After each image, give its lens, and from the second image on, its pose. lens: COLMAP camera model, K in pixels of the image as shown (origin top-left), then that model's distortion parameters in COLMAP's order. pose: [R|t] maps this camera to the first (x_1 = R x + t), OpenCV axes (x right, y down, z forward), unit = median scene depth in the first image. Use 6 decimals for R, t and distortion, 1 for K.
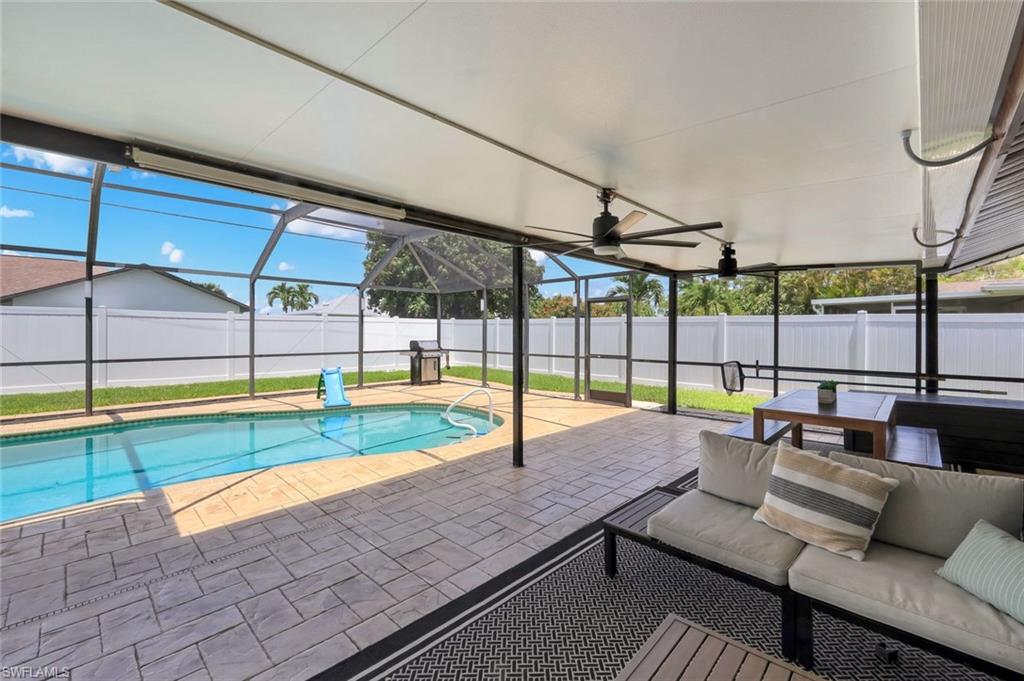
lens RADIAL K [[430.6, 0, 510.7], [0, 430.6, 334.9], [0, 0, 1]] dist [0.000252, -0.000126]
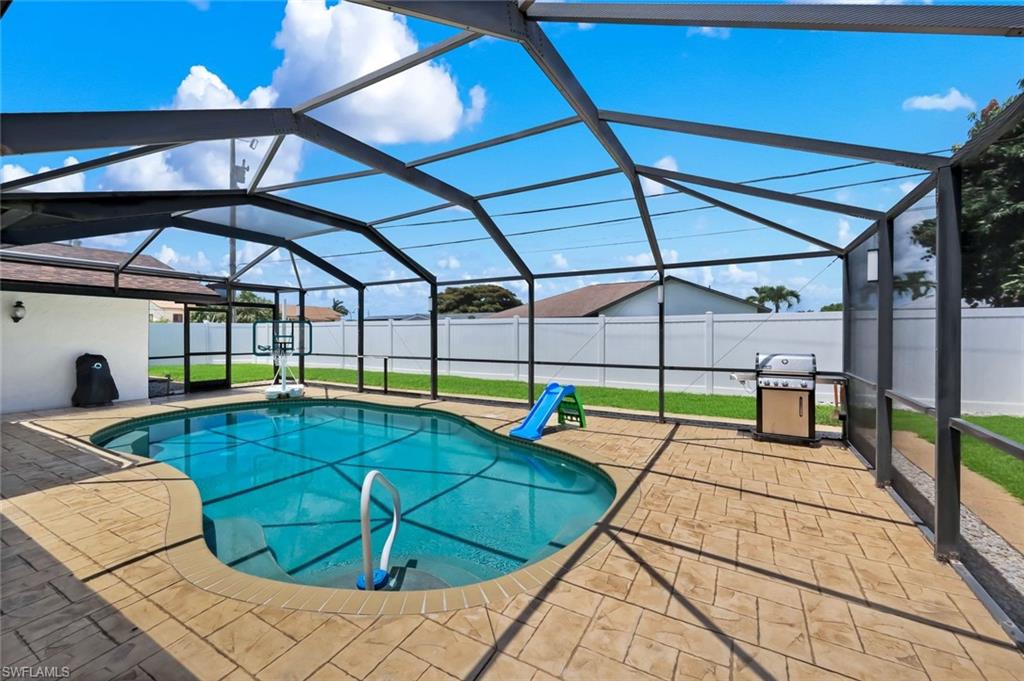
lens RADIAL K [[417.3, 0, 509.0], [0, 417.3, 336.5], [0, 0, 1]] dist [0.000134, 0.000125]
pose [[0.238307, 0.001393, -0.971189, 0.217668], [-0.007320, 0.999973, -0.000362, -0.004933], [0.971162, 0.007195, 0.238311, 0.625644]]
